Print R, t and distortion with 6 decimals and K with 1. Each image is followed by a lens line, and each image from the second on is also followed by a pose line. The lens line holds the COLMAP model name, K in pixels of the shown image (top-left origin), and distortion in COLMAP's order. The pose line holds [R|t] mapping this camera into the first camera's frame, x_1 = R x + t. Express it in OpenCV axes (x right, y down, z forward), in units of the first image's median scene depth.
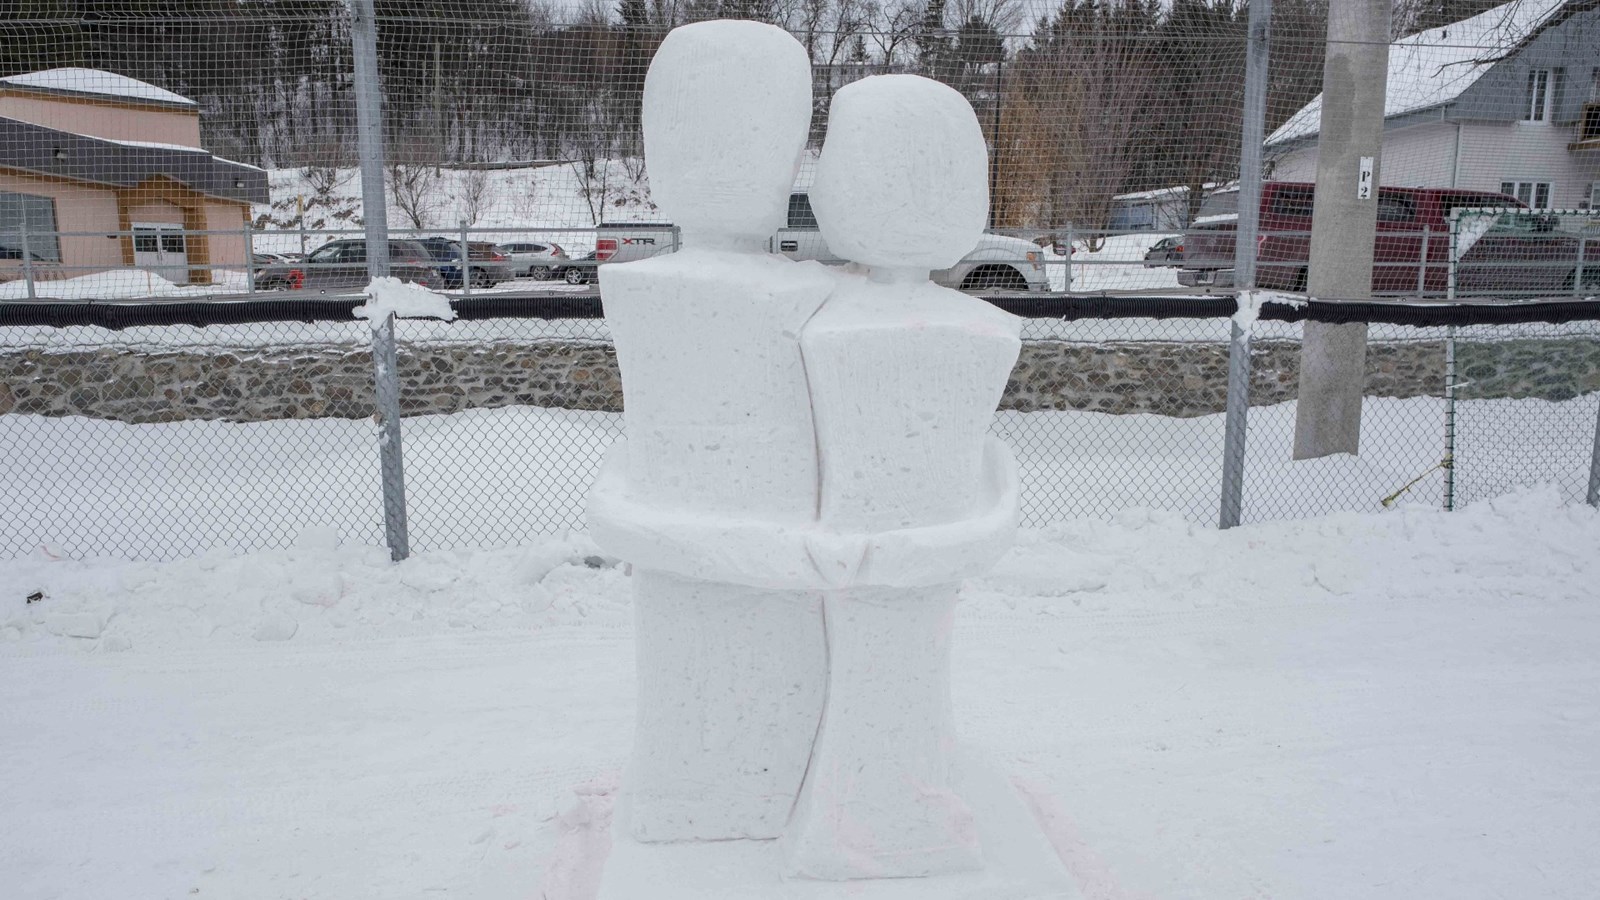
lens RADIAL K [[1014.8, 0, 800.0], [0, 1014.8, 450.0], [0, 0, 1]] dist [-0.025163, 0.000650]
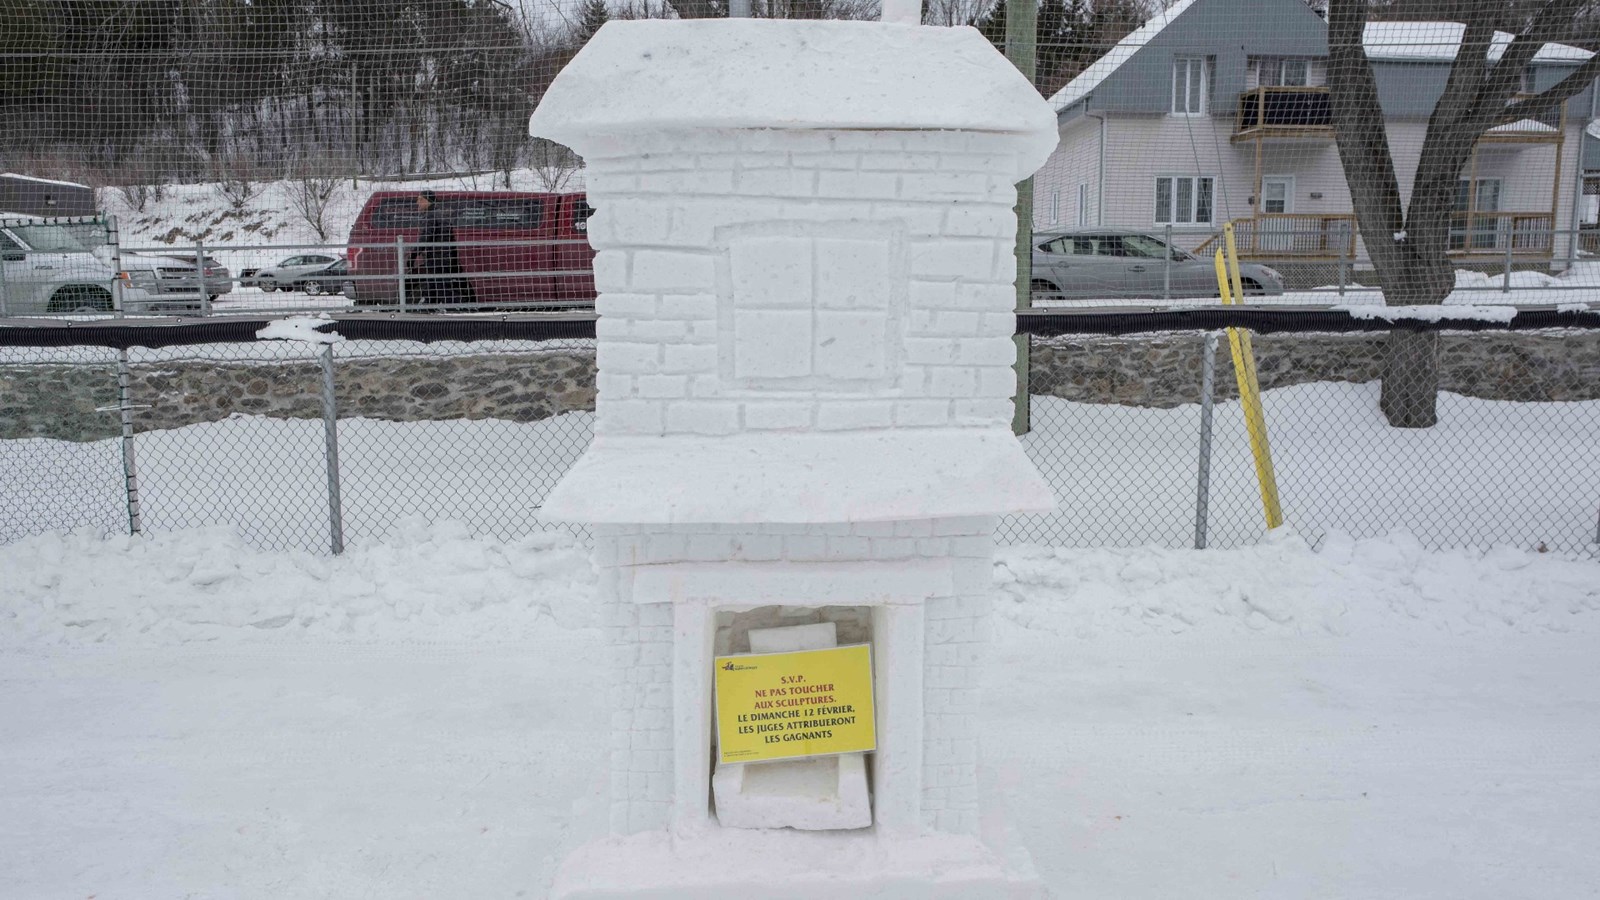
lens RADIAL K [[1014.8, 0, 800.0], [0, 1014.8, 450.0], [0, 0, 1]] dist [-0.025163, 0.000650]
pose [[0.998685, -0.001864, -0.051242, 1.060768], [0.001672, 0.999991, -0.003786, -0.018810], [0.051249, 0.003696, 0.998679, 0.078092]]
